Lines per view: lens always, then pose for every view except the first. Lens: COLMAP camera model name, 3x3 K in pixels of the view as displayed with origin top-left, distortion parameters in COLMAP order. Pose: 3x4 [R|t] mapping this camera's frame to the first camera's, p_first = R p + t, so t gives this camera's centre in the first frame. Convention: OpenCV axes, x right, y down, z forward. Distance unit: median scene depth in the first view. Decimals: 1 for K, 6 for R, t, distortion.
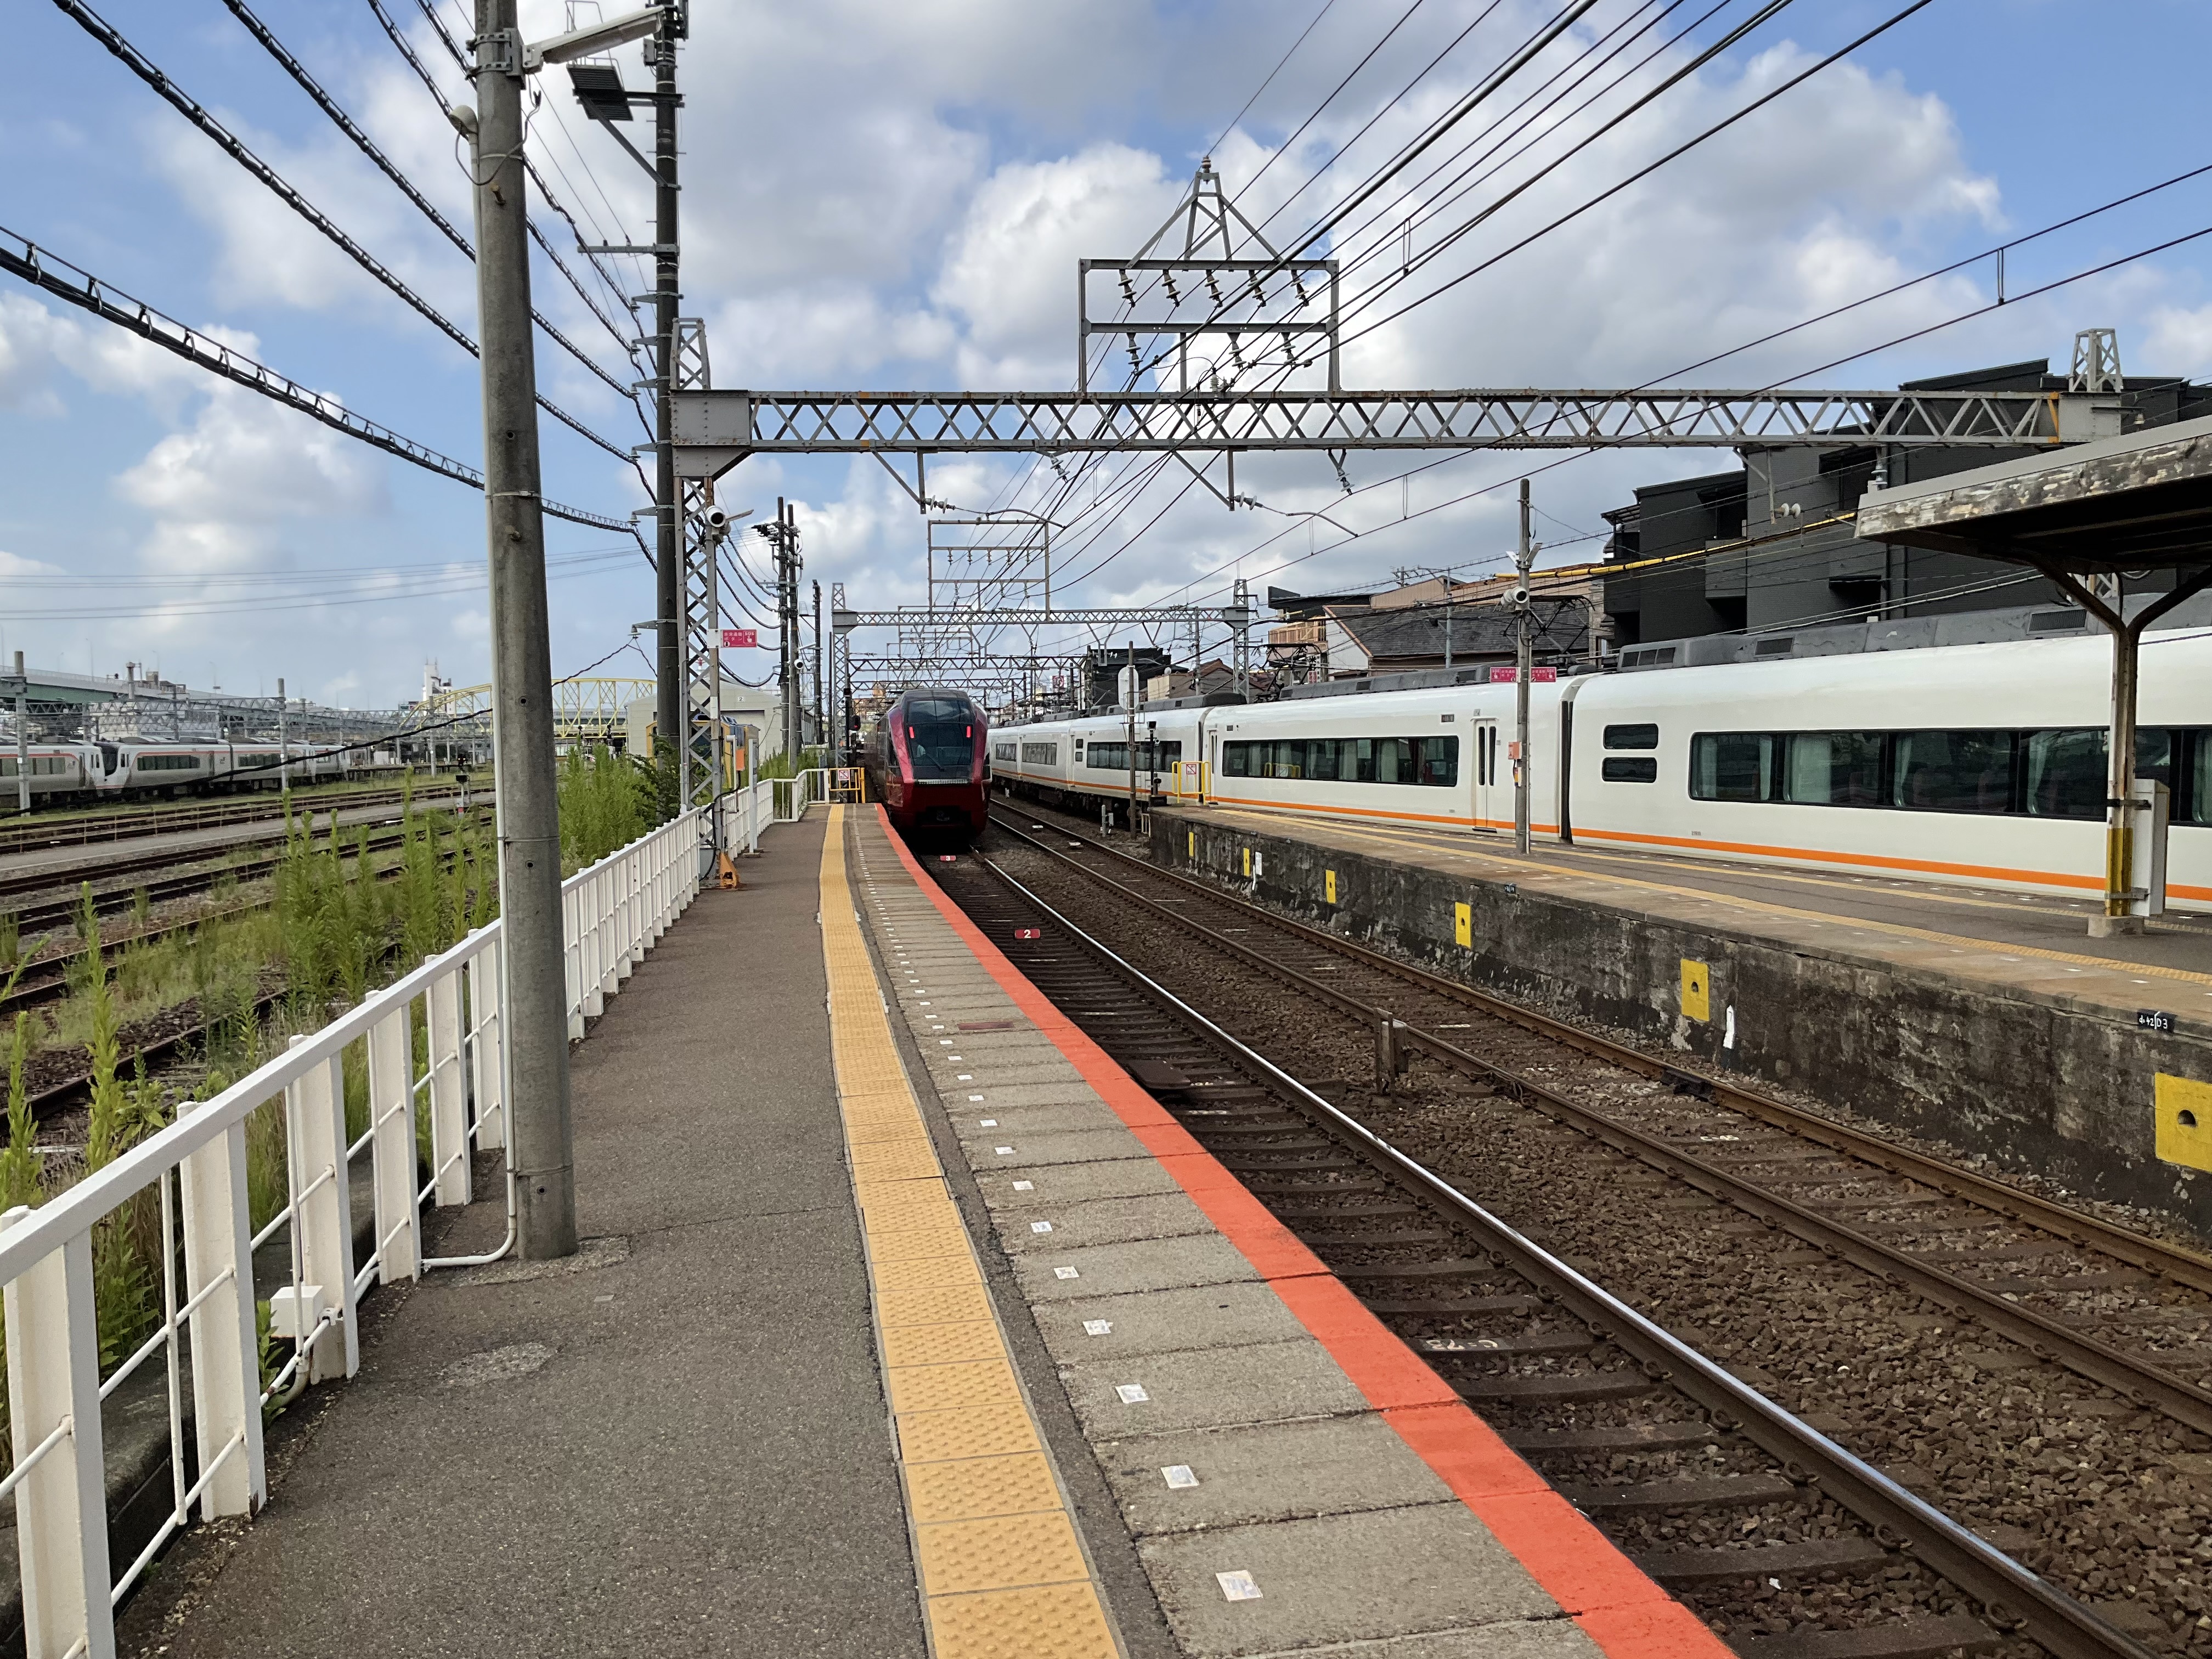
lens RADIAL K [[1865.9, 0, 1104.0], [0, 1865.9, 825.9], [0, 0, 1]] dist [0.001184, -0.000019]
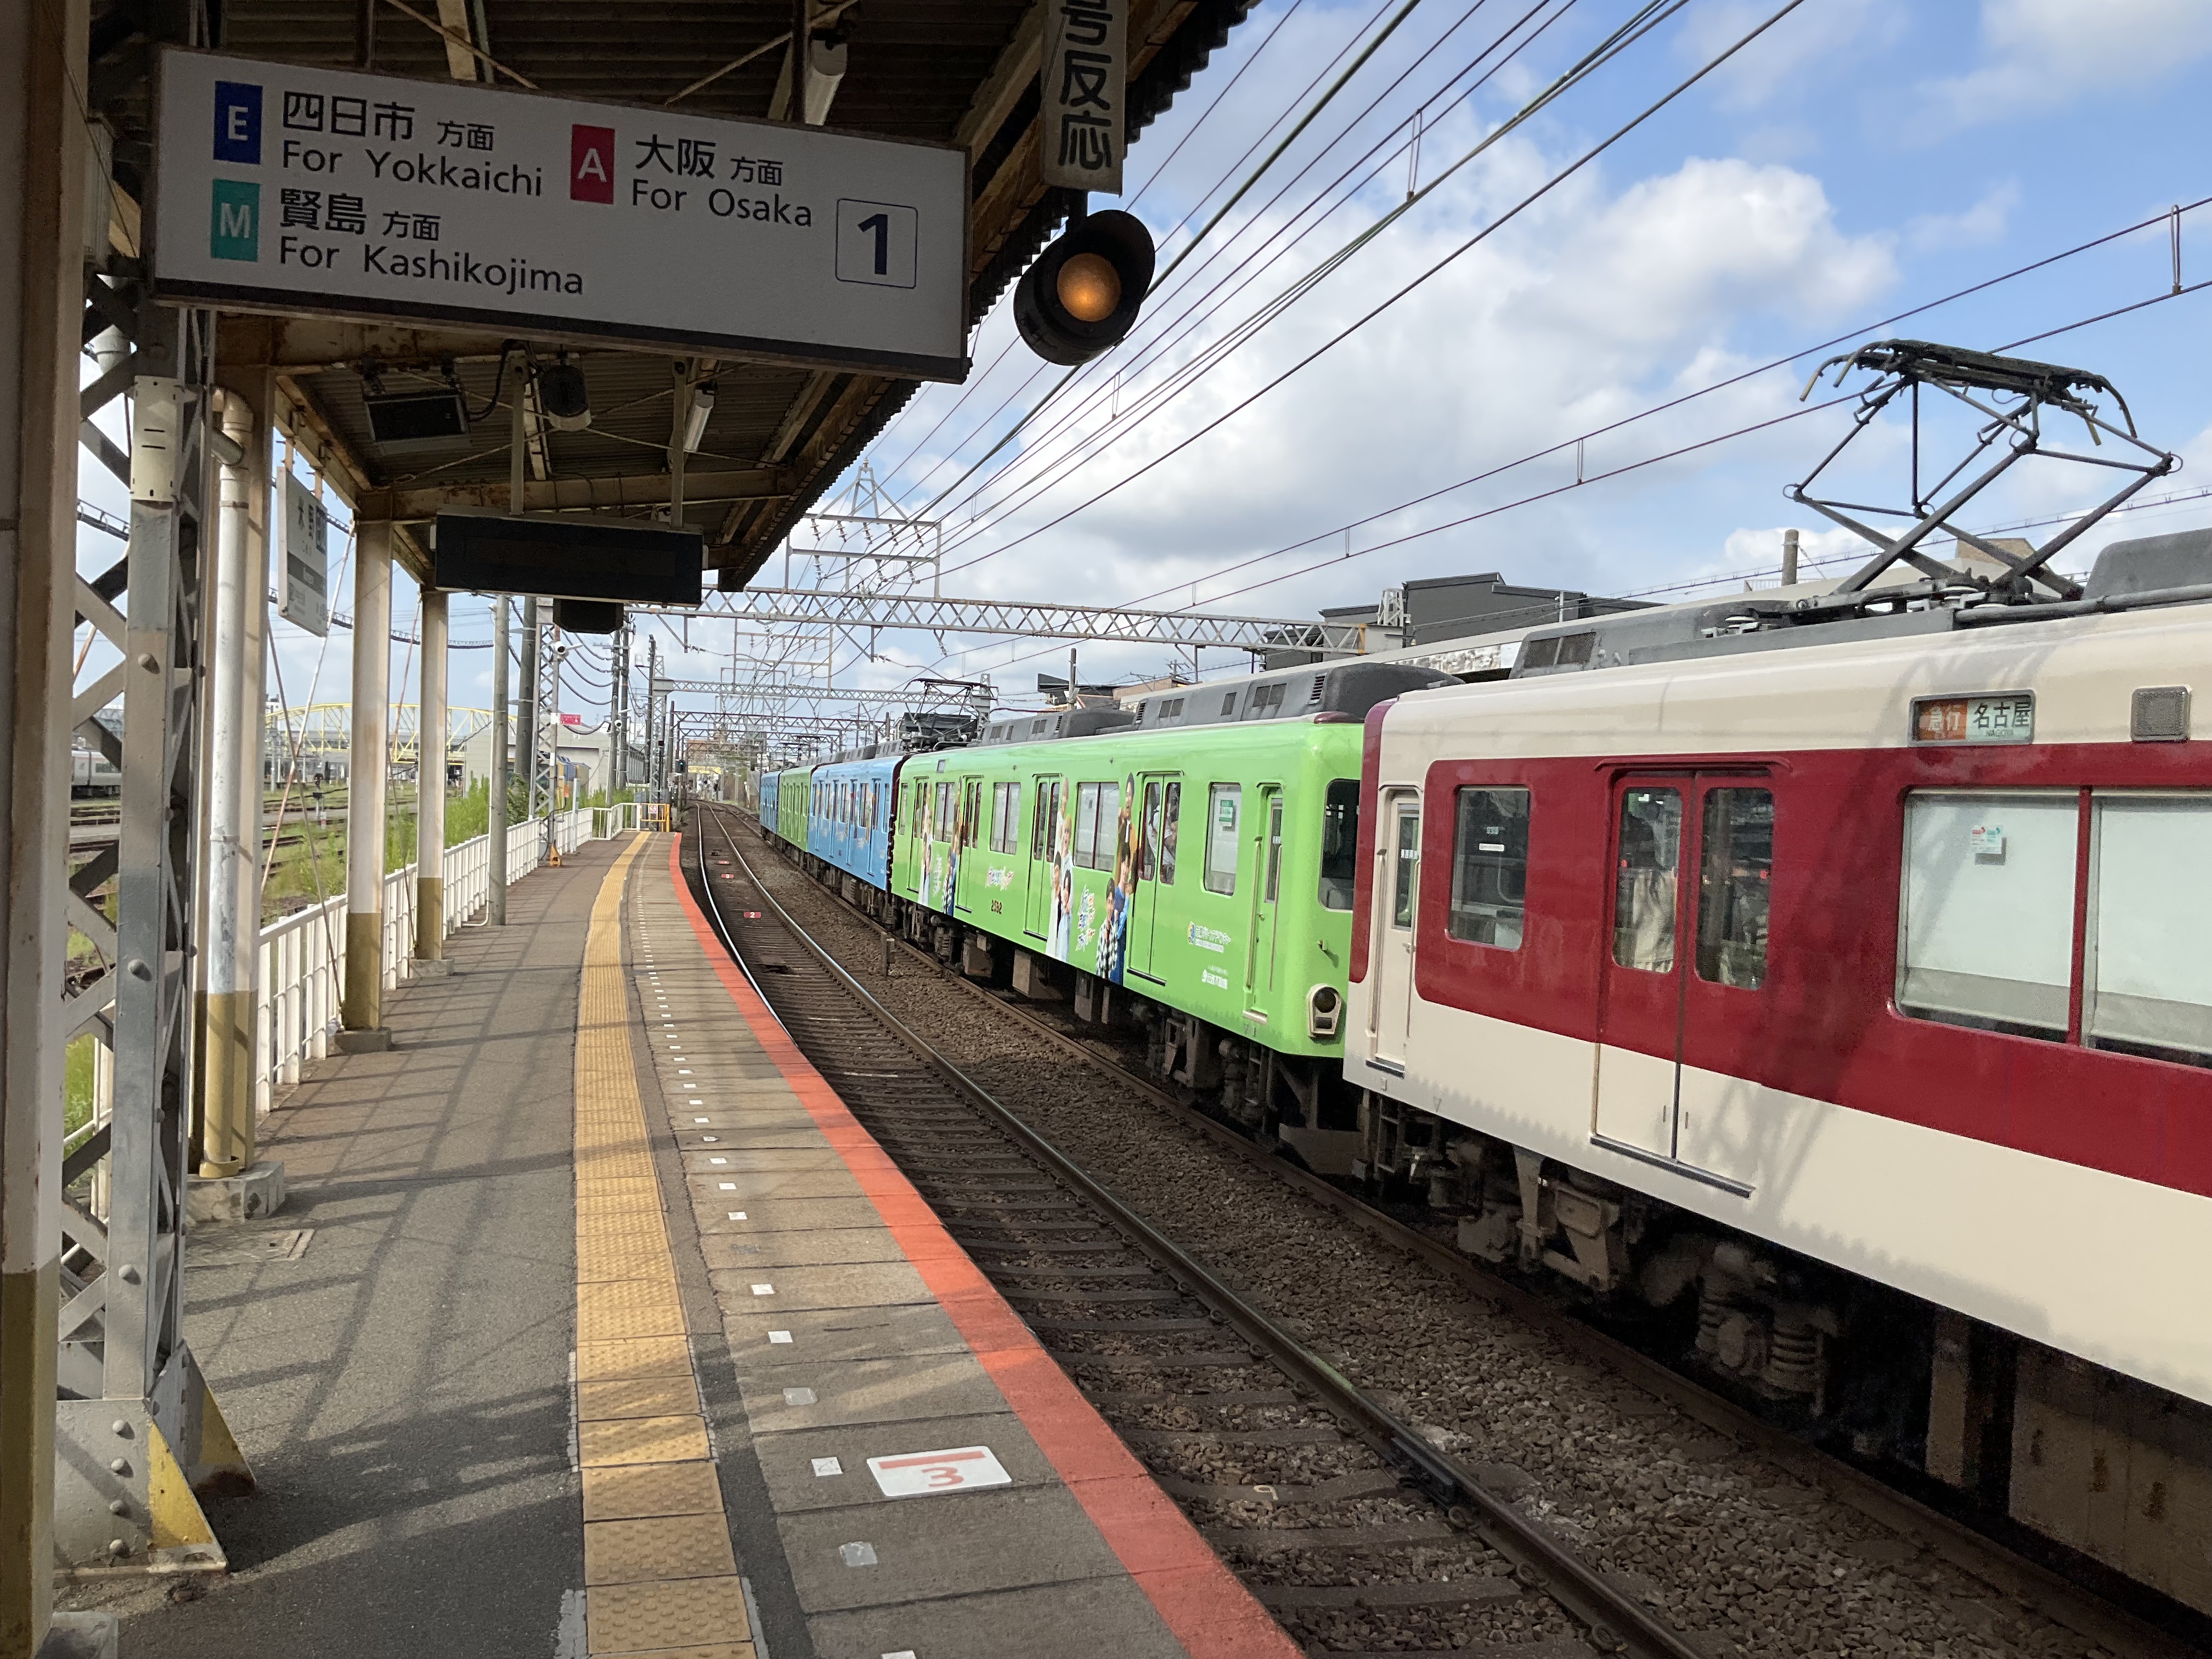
lens RADIAL K [[1647.7, 0, 1106.1], [0, 1647.7, 847.6], [0, 0, 1]] dist [-0.000012, -0.002008]
pose [[0.991072, 0.054060, 0.121878, 0.103041], [-0.051942, 0.998440, -0.020494, 0.019147], [-0.122796, 0.013980, 0.992333, -0.506177]]
